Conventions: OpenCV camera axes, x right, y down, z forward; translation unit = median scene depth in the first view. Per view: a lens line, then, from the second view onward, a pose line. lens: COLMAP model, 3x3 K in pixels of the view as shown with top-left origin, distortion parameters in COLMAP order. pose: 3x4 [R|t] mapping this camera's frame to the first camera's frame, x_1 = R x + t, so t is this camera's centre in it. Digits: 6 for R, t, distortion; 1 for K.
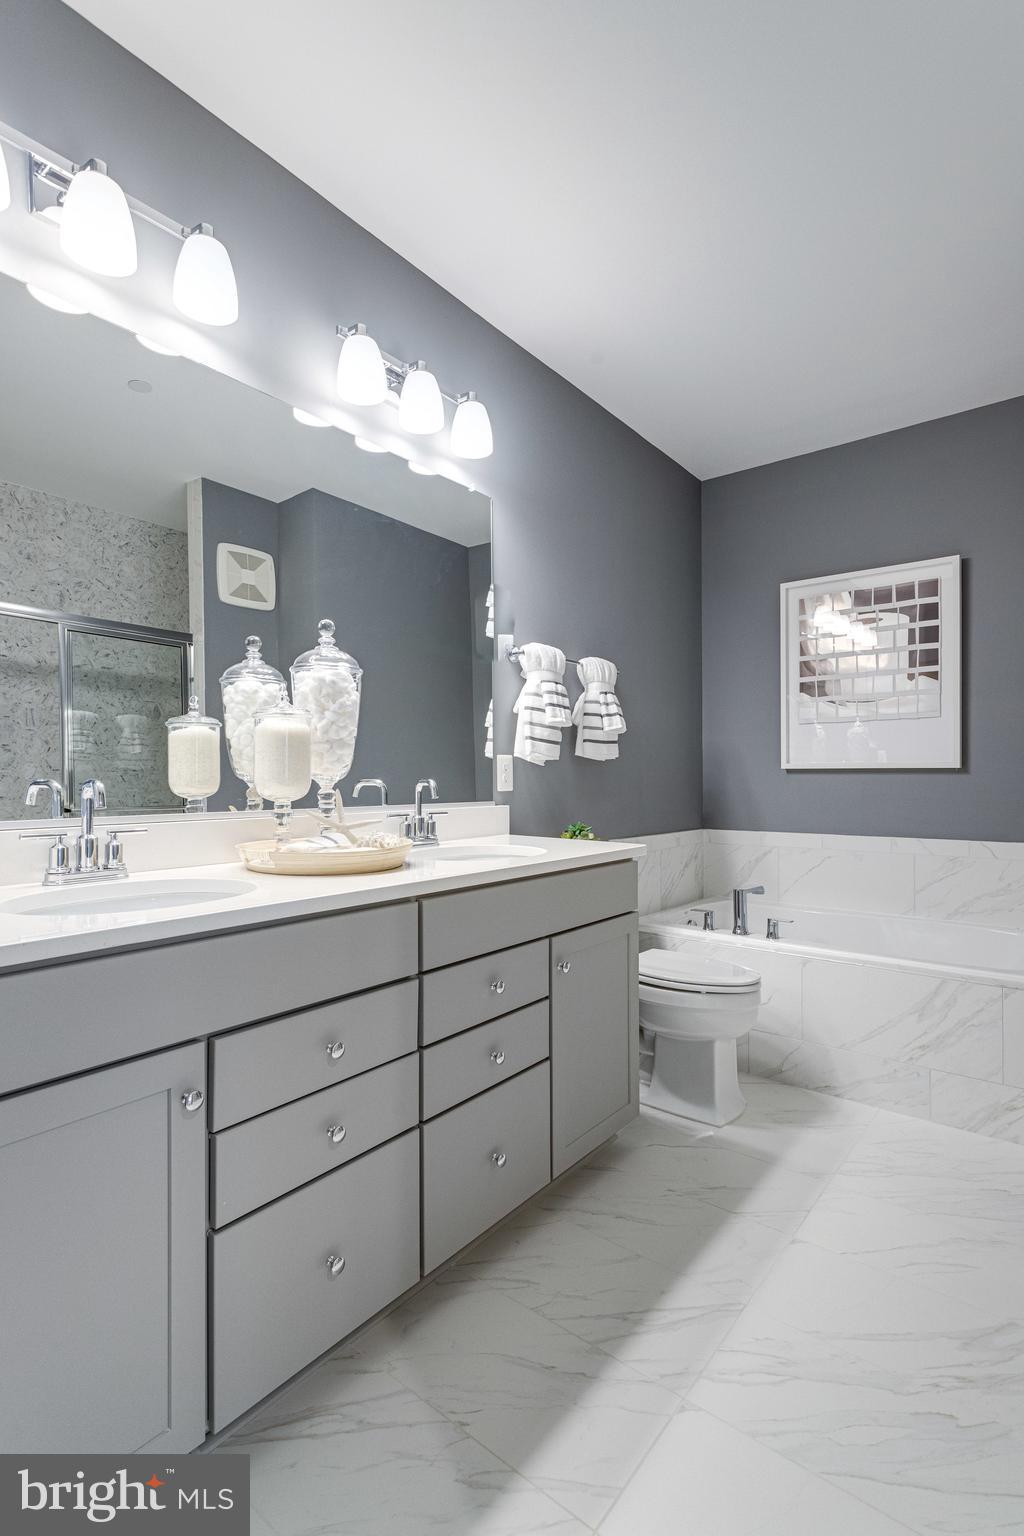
lens RADIAL K [[737.7, 0, 512.0], [0, 737.7, 768.0], [0, 0, 1]] dist [0.001980, 0.000621]
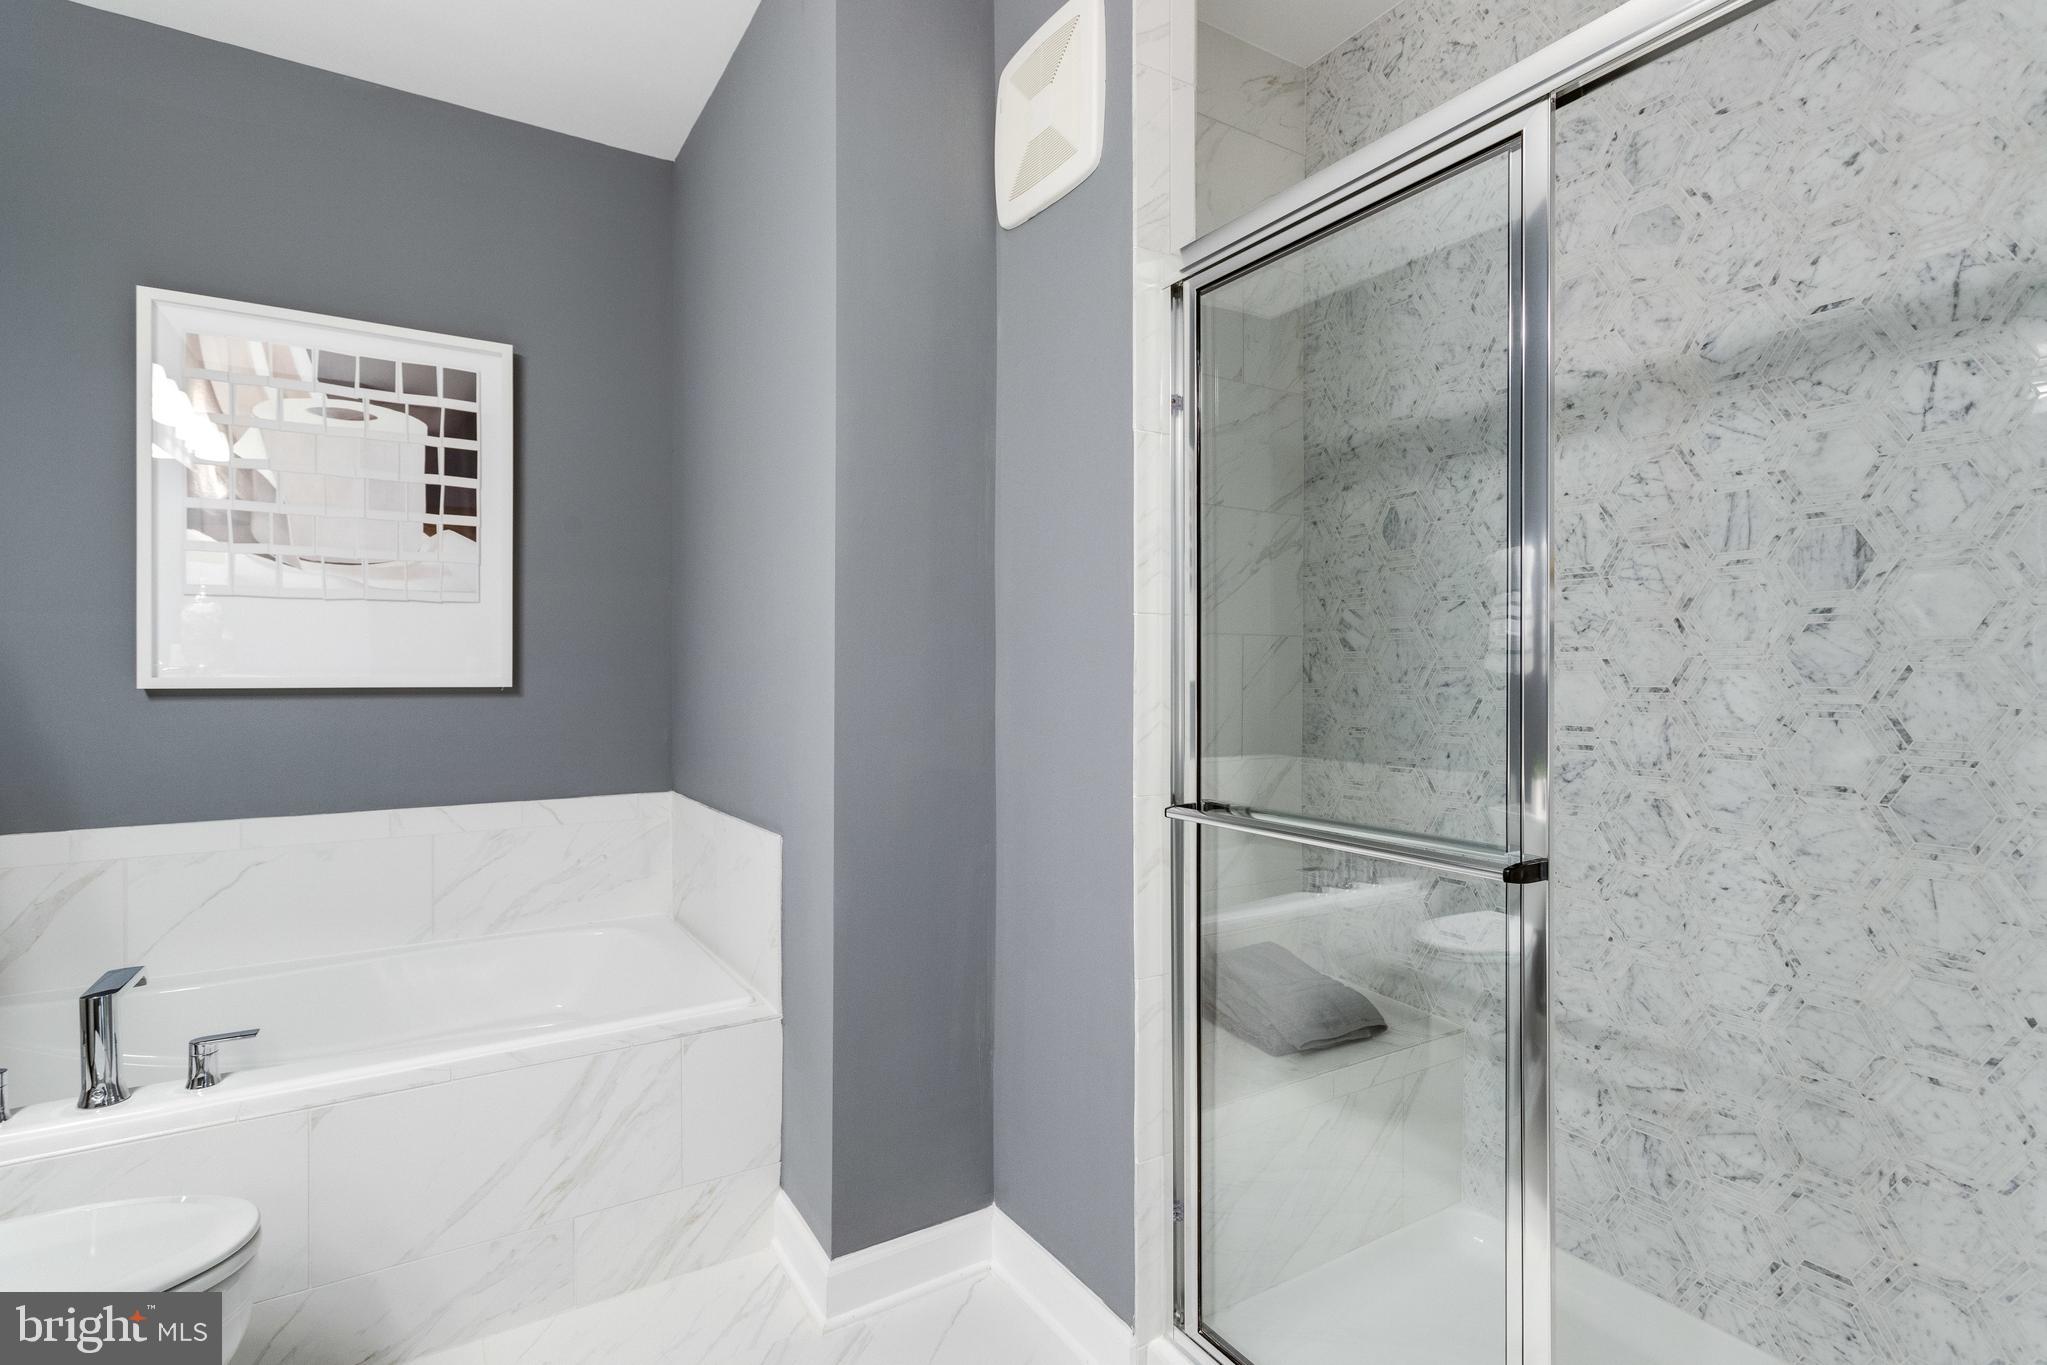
lens RADIAL K [[983.1, 0, 1035.8], [0, 983.1, 671.1], [0, 0, 1]] dist [0.001980, 0.000621]
pose [[0.337063, 0.005094, 0.941468, -0.025835], [-0.007416, 0.999969, -0.002755, -0.013789], [-0.941453, -0.006054, 0.337090, 0.290832]]
